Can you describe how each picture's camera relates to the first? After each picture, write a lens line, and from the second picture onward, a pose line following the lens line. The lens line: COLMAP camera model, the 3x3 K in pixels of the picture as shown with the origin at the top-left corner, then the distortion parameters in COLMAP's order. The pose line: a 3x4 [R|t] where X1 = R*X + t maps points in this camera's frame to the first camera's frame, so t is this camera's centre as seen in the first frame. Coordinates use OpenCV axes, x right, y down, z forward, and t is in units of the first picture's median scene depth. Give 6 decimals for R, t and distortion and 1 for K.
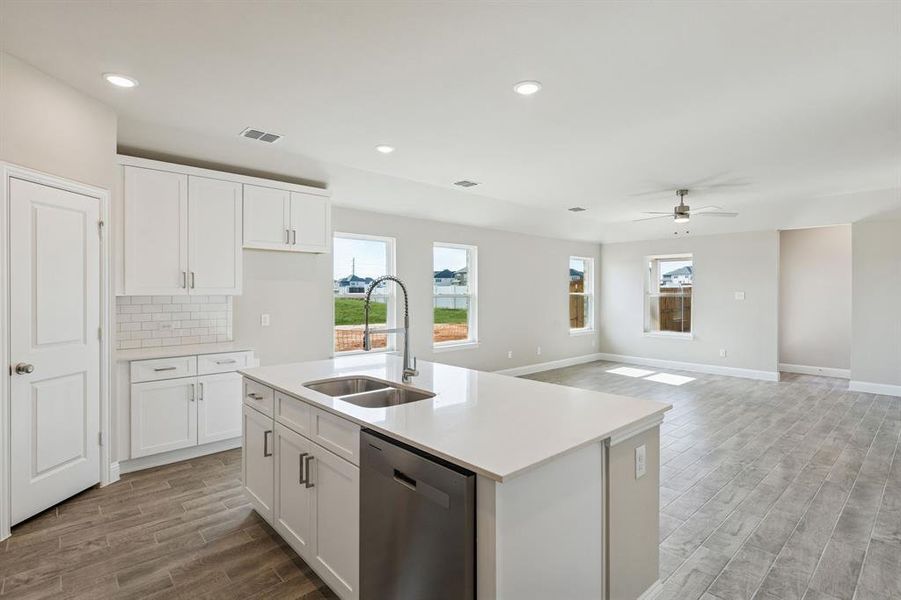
lens RADIAL K [[443.8, 0, 450.7], [0, 443.8, 293.7], [0, 0, 1]] dist [0.001400, 0.002440]
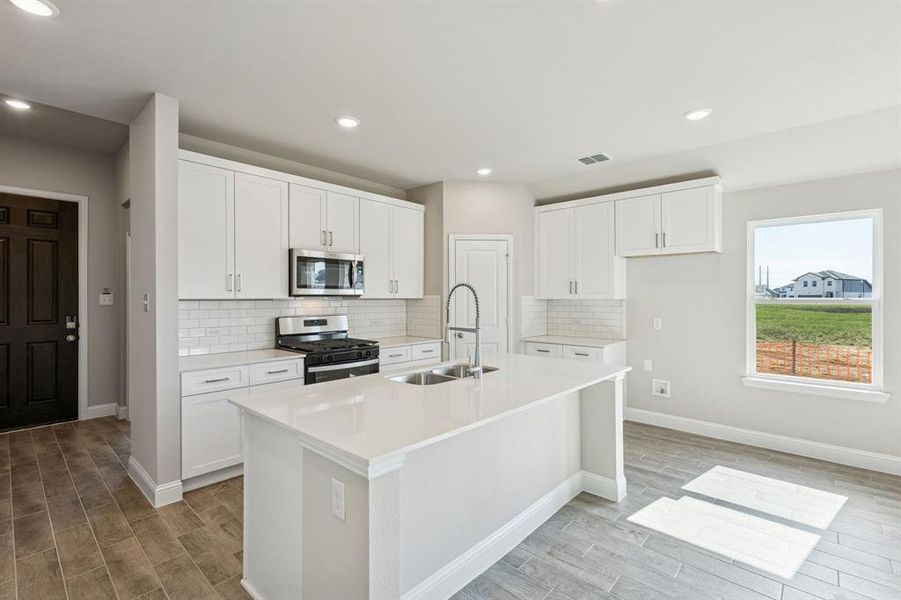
lens RADIAL K [[414.7, 0, 464.2], [0, 414.7, 293.2], [0, 0, 1]] dist [0.008000, 0.000173]
pose [[0.101727, -0.010932, -0.994752, 0.666766], [-0.003219, 0.999931, -0.011318, 0.001329], [0.994807, 0.004354, 0.101685, 0.628393]]
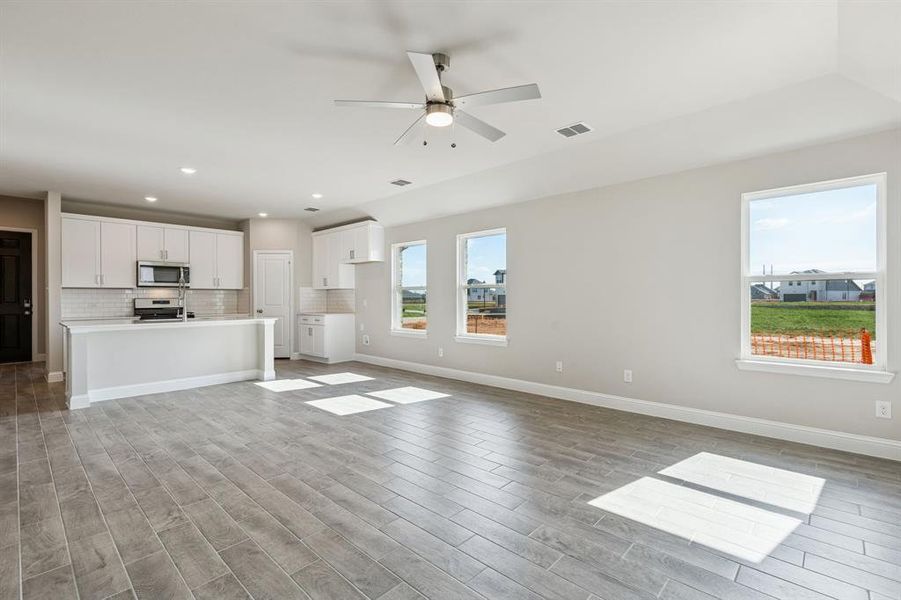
lens RADIAL K [[413.1, 0, 460.3], [0, 413.1, 298.7], [0, 0, 1]] dist [0.015642, -0.001263]
pose [[0.079882, -0.000249, -0.996804, 1.693886], [0.000867, 1.000000, -0.000180, 0.058807], [0.996804, -0.000850, 0.079882, 1.699056]]
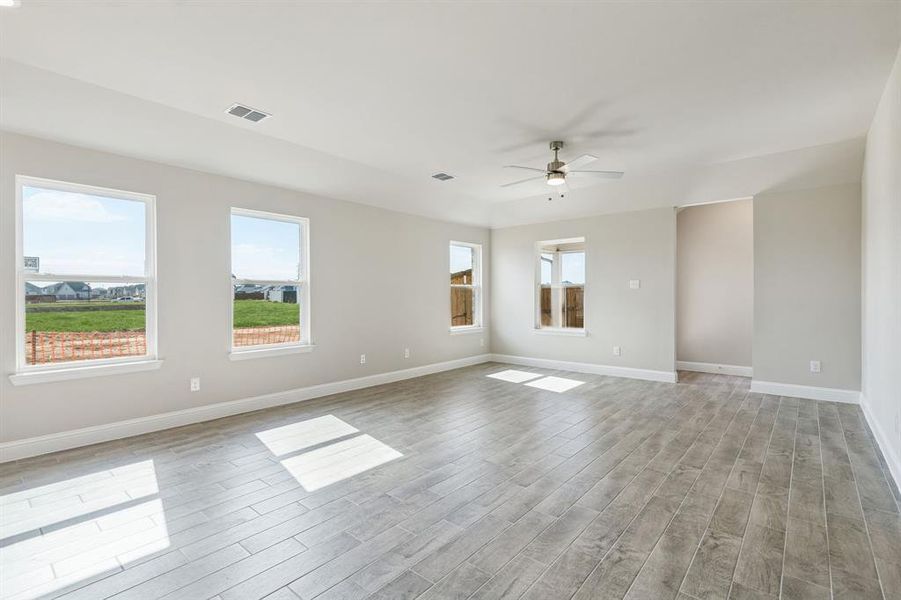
lens RADIAL K [[414.7, 0, 449.4], [0, 414.7, 301.0], [0, 0, 1]] dist [0.008000, 0.000173]
pose [[0.992831, -0.007576, 0.119284, 0.420224], [0.006652, 0.999945, 0.008141, 0.059340], [-0.119339, -0.007289, 0.992827, 0.515317]]
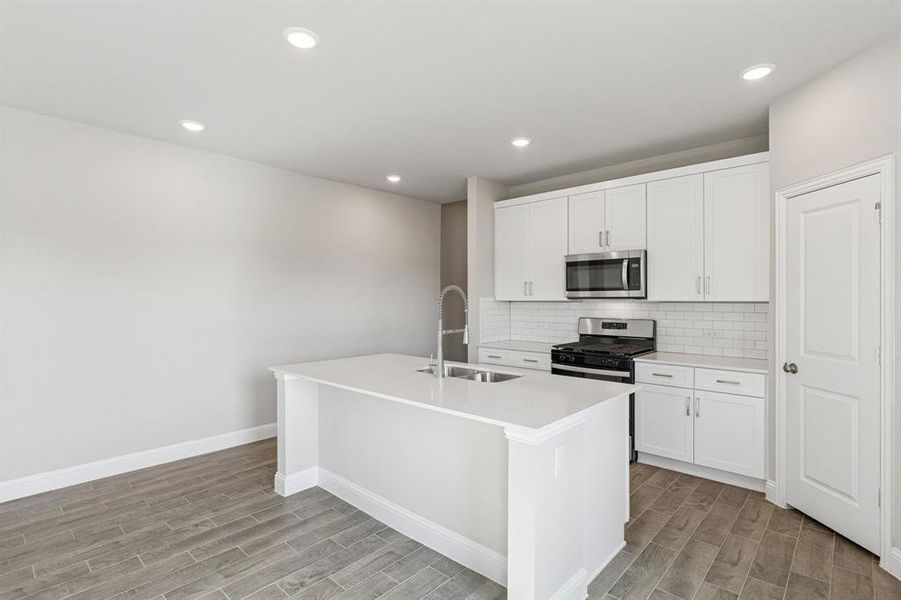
lens RADIAL K [[443.8, 0, 436.6], [0, 443.8, 292.5], [0, 0, 1]] dist [0.001400, 0.002440]
pose [[-0.998185, -0.002959, -0.060148, -0.011144], [-0.002234, 0.999924, -0.012107, -0.002678], [0.060179, -0.011950, -0.998116, 1.554829]]
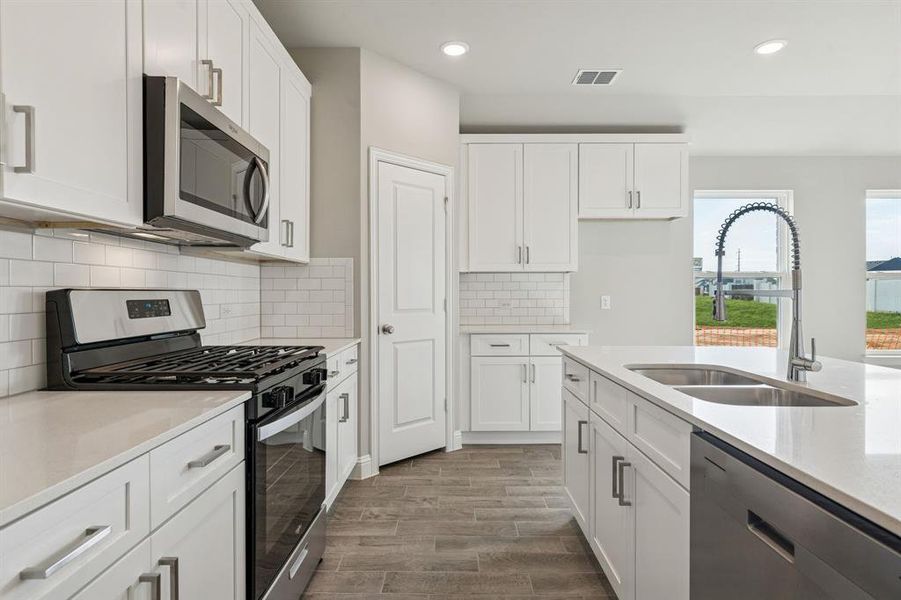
lens RADIAL K [[492.8, 0, 453.7], [0, 492.8, 296.2], [0, 0, 1]] dist [0.006234, -0.001237]
pose [[0.738328, 0.001372, -0.674440, 0.006465], [0.000387, 0.999997, 0.002458, 0.061463], [0.674441, -0.002076, 0.738326, 0.144572]]
